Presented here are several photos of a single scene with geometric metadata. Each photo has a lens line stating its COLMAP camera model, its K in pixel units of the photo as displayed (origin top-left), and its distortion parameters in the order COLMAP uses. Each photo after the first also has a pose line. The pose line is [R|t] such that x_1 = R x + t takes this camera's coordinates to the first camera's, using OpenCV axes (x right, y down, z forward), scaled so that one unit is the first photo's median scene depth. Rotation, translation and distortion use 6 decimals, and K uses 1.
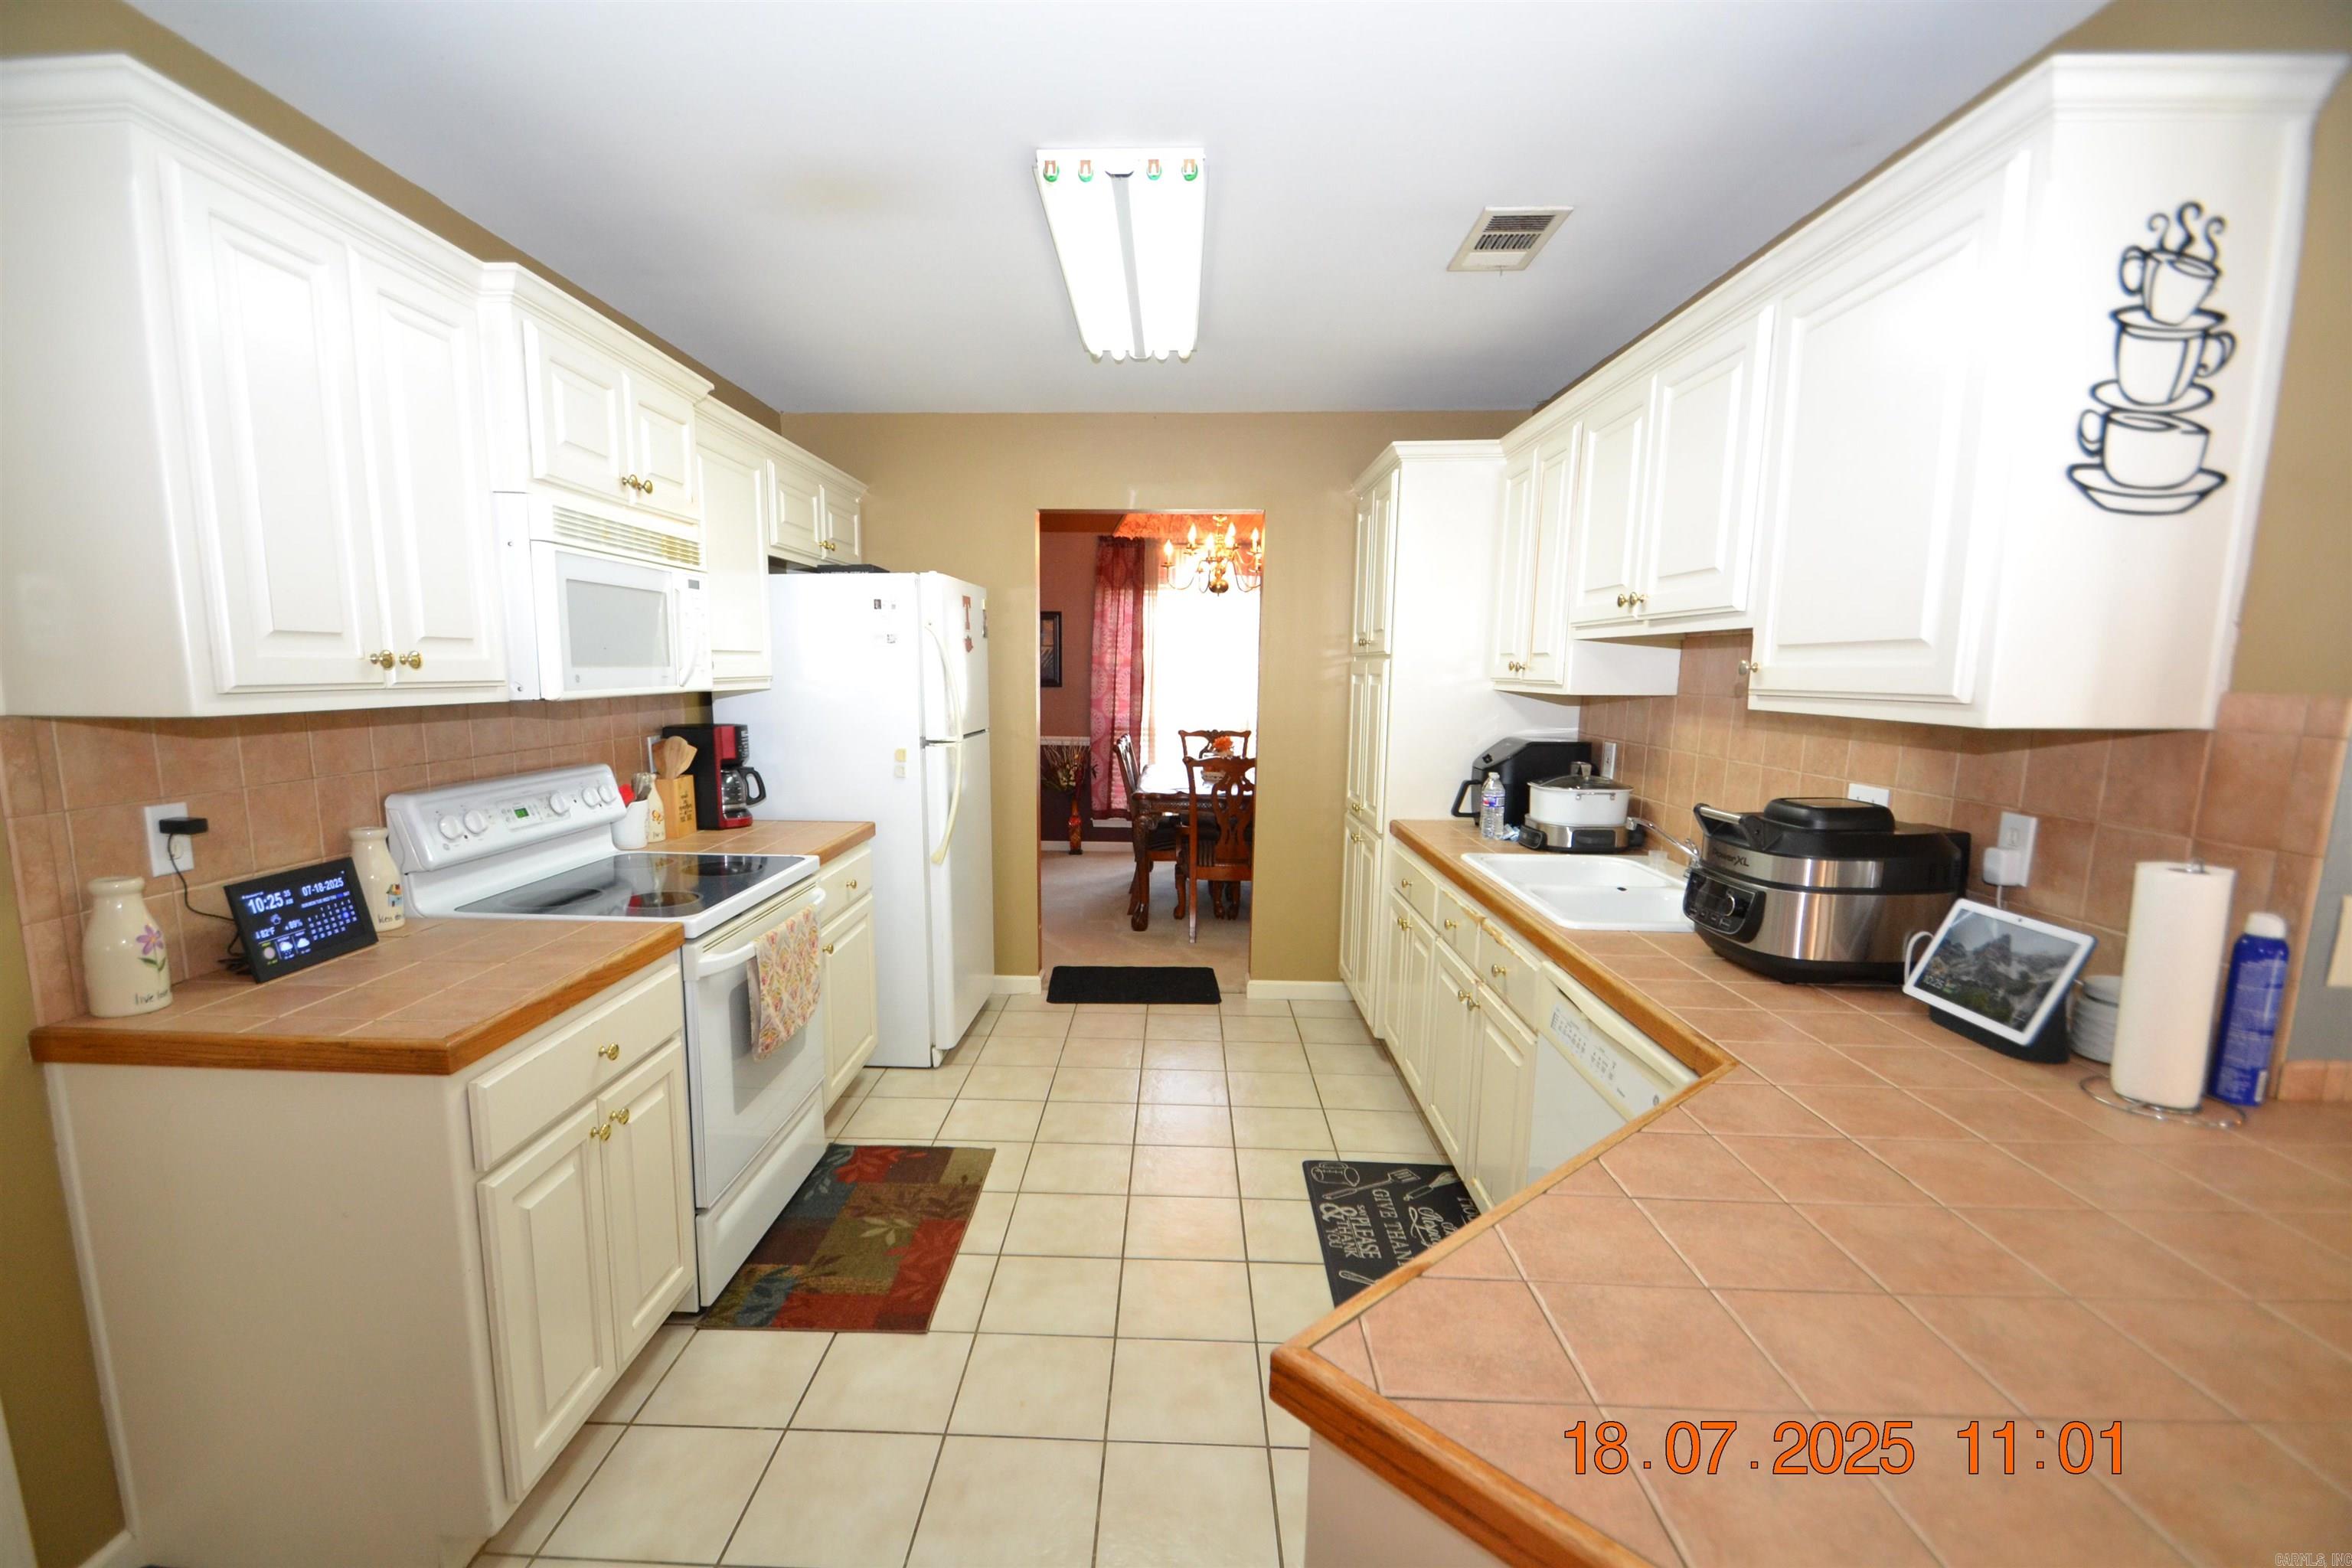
lens RADIAL K [[1045.5, 0, 1130.7], [0, 1045.5, 839.6], [0, 0, 1]] dist [0.017813, -0.016732]
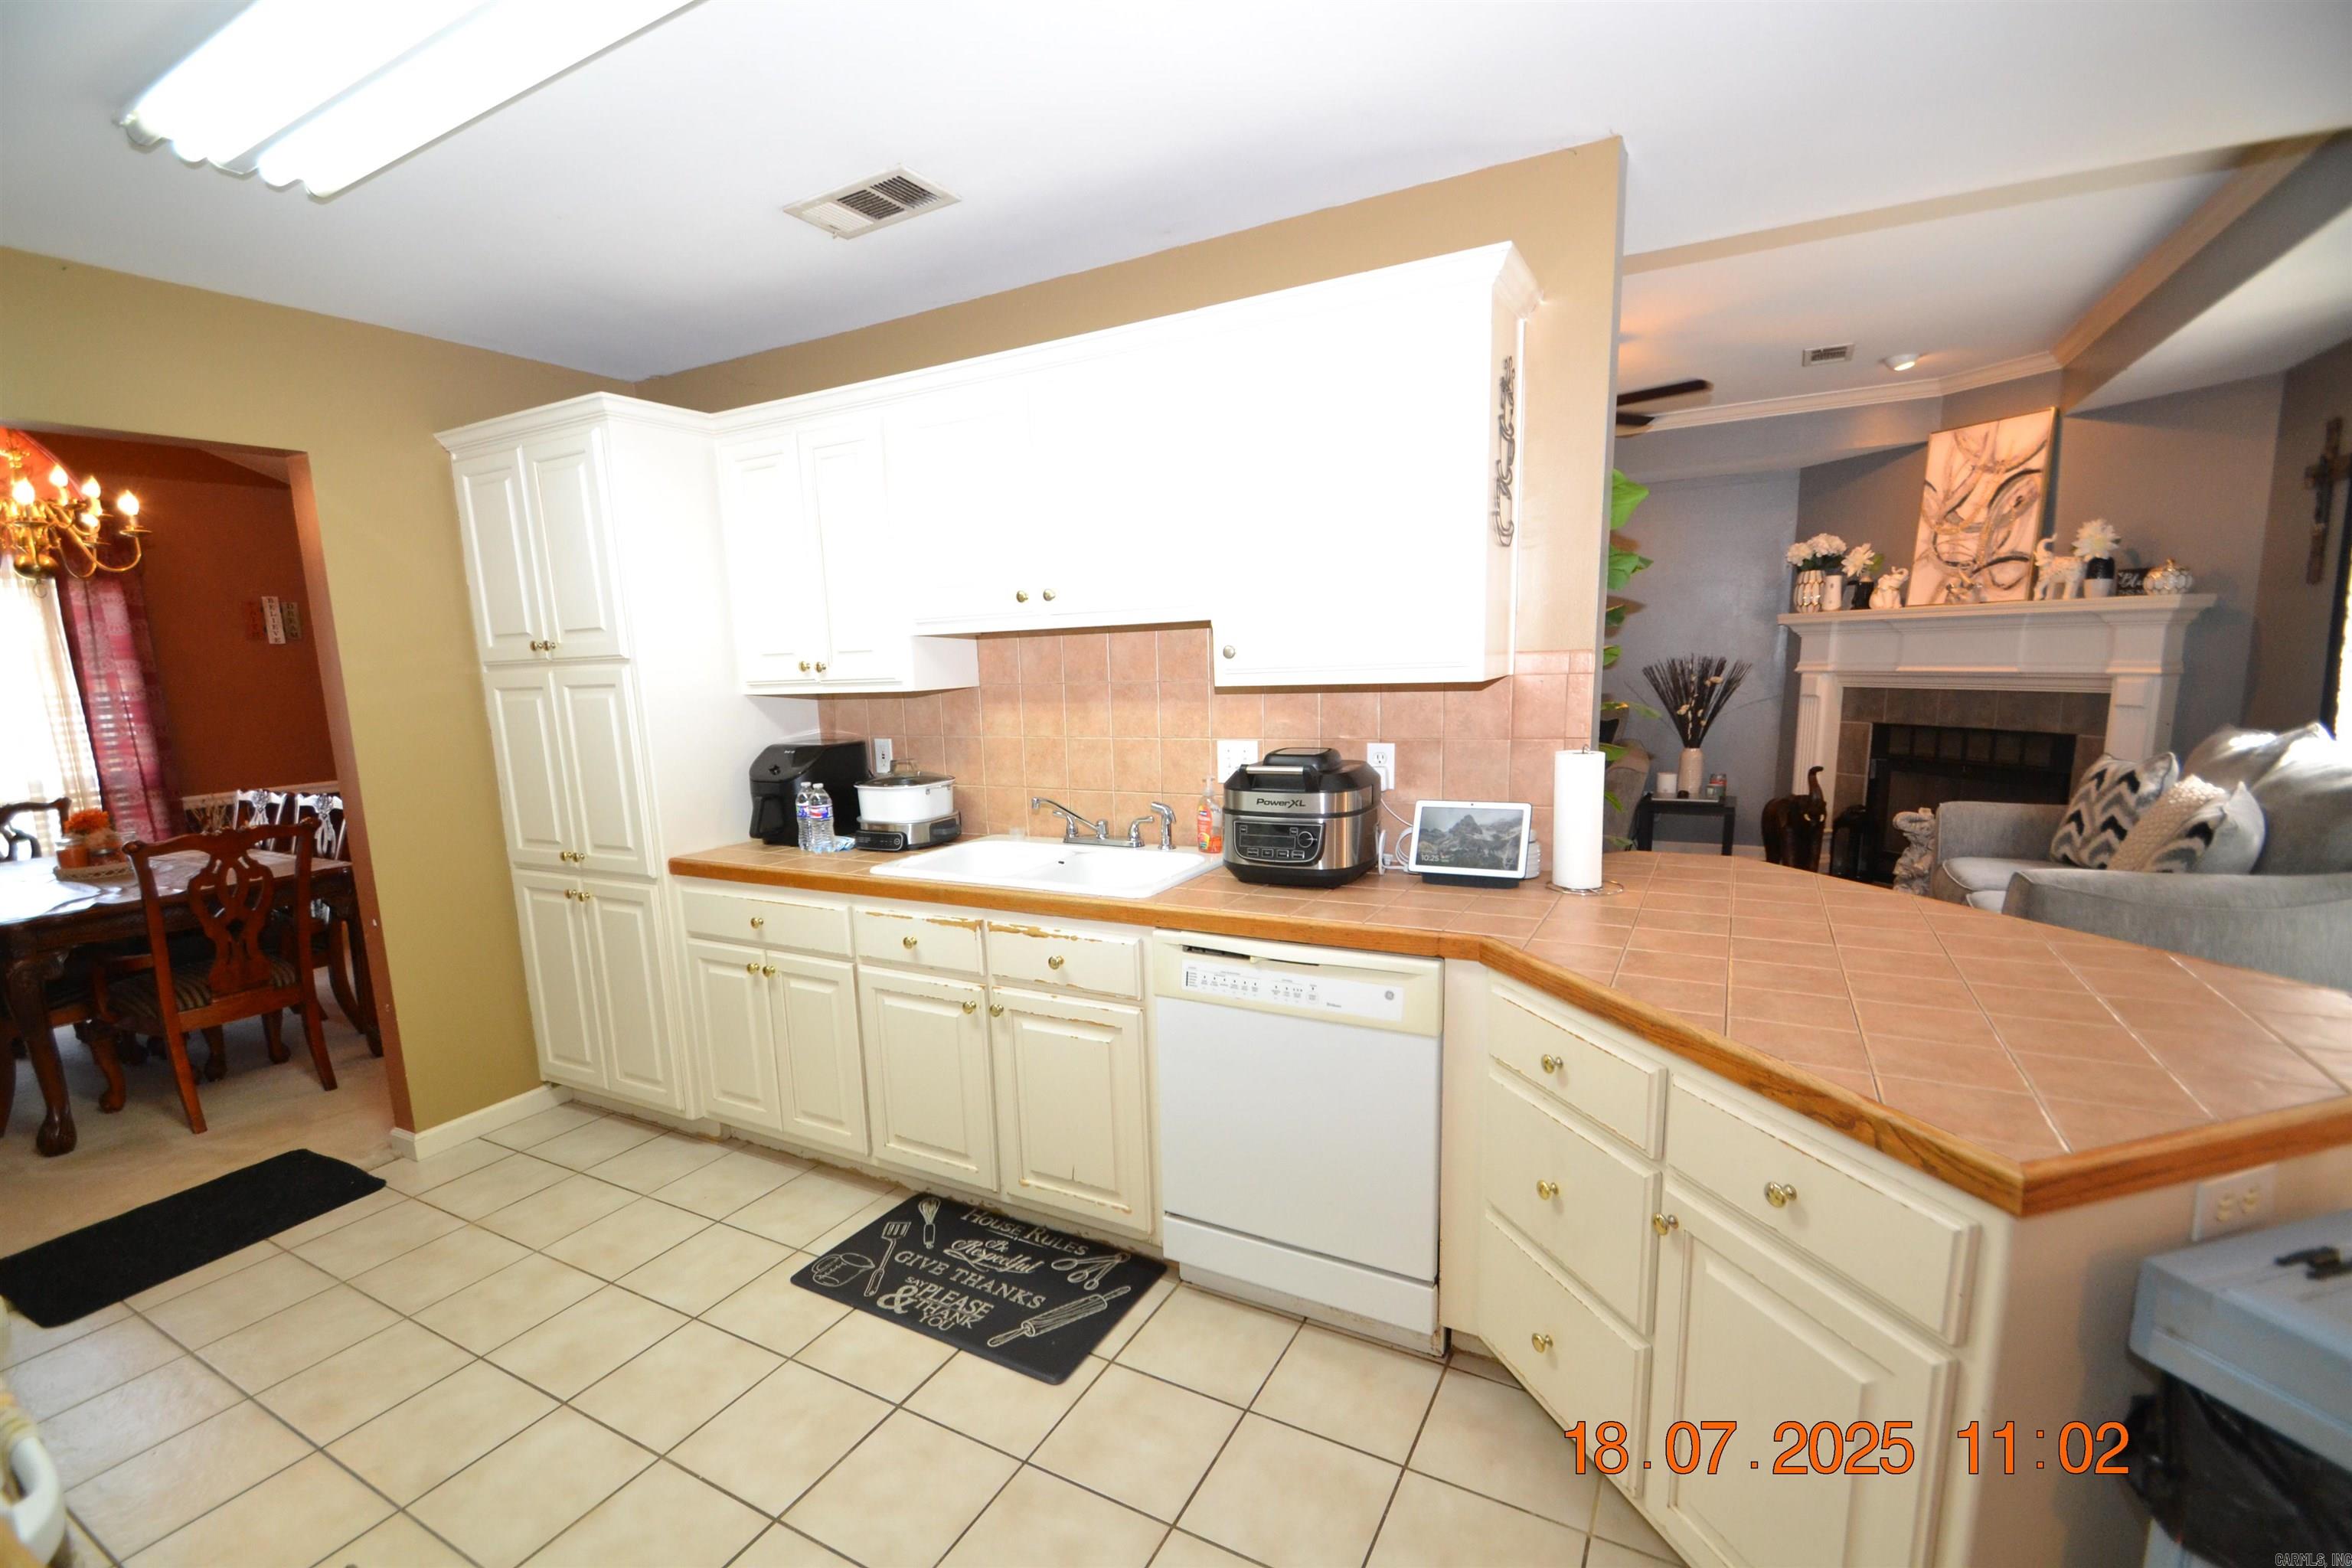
lens RADIAL K [[1045.5, 0, 1135.8], [0, 1045.5, 840.4], [0, 0, 1]] dist [0.017813, -0.016732]
pose [[0.459110, -0.179958, 0.869962, -0.490669], [0.185979, 0.977039, 0.103960, -0.082848], [-0.868694, 0.114065, 0.482036, 0.460083]]
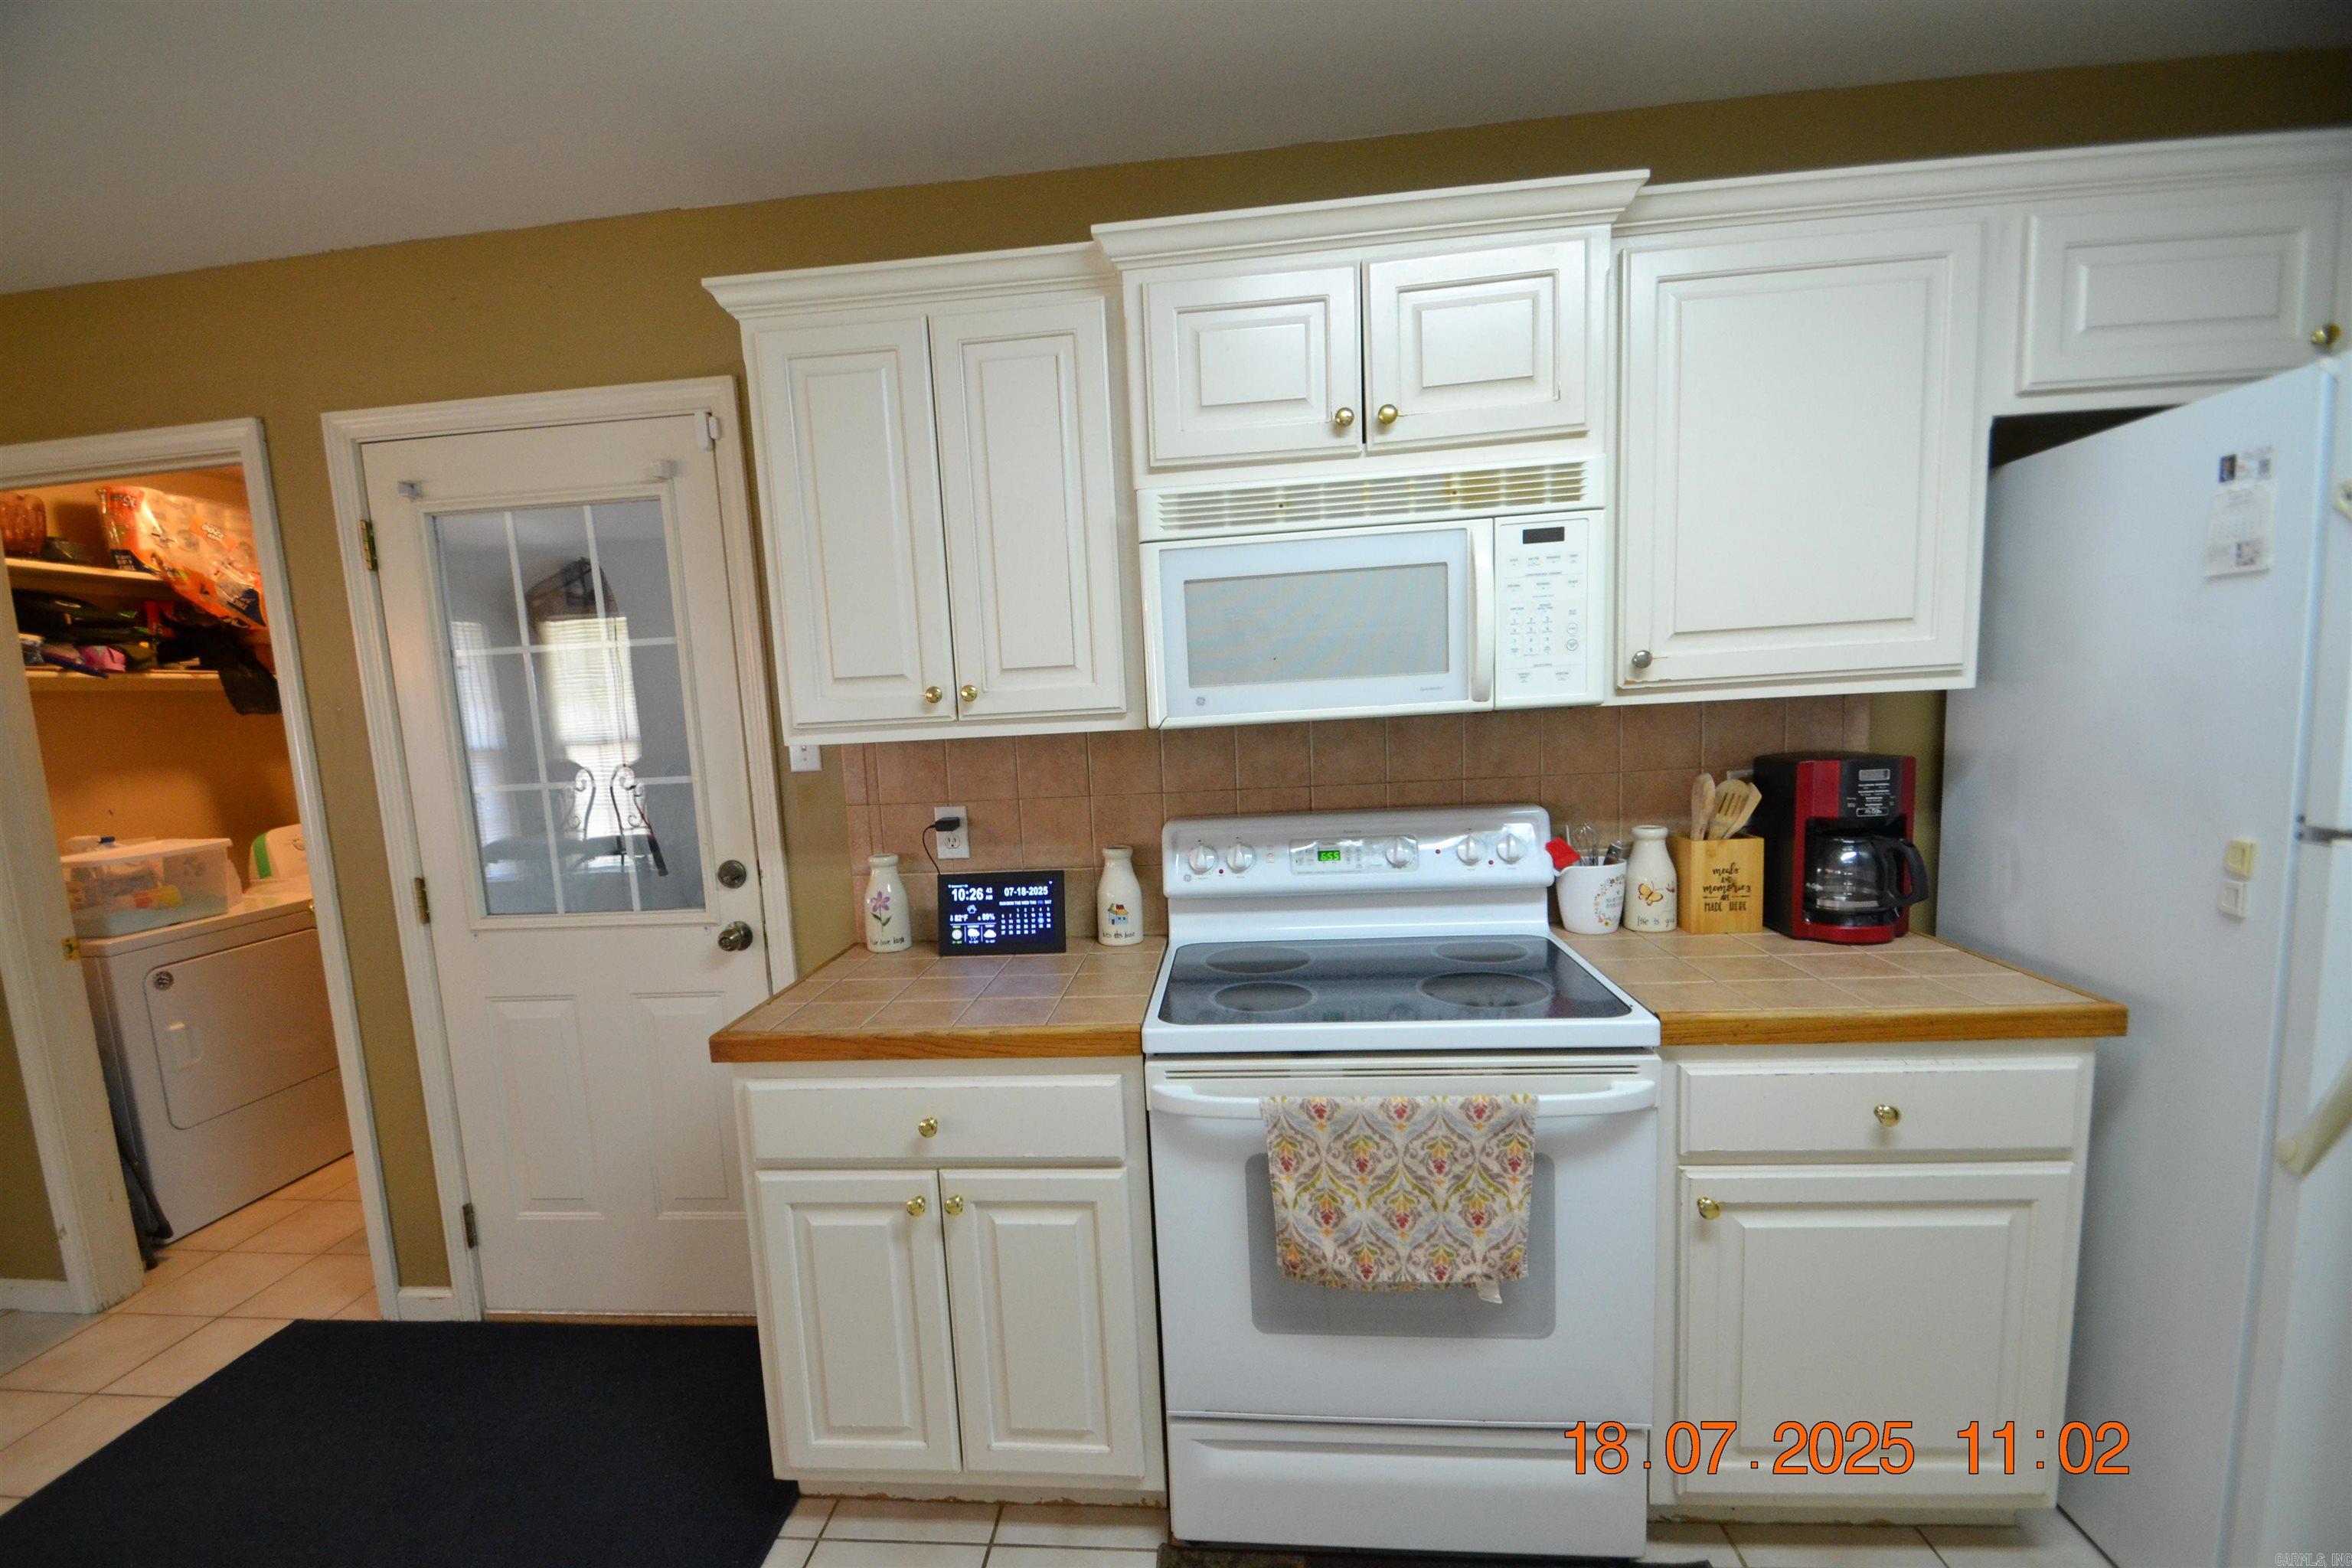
lens RADIAL K [[1045.5, 0, 1114.3], [0, 1045.5, 838.9], [0, 0, 1]] dist [0.017813, -0.016732]
pose [[-0.062925, 0.128778, -0.989675, 0.293704], [-0.109960, 0.984708, 0.135123, -0.150747], [0.991942, 0.117328, -0.047802, 0.985280]]
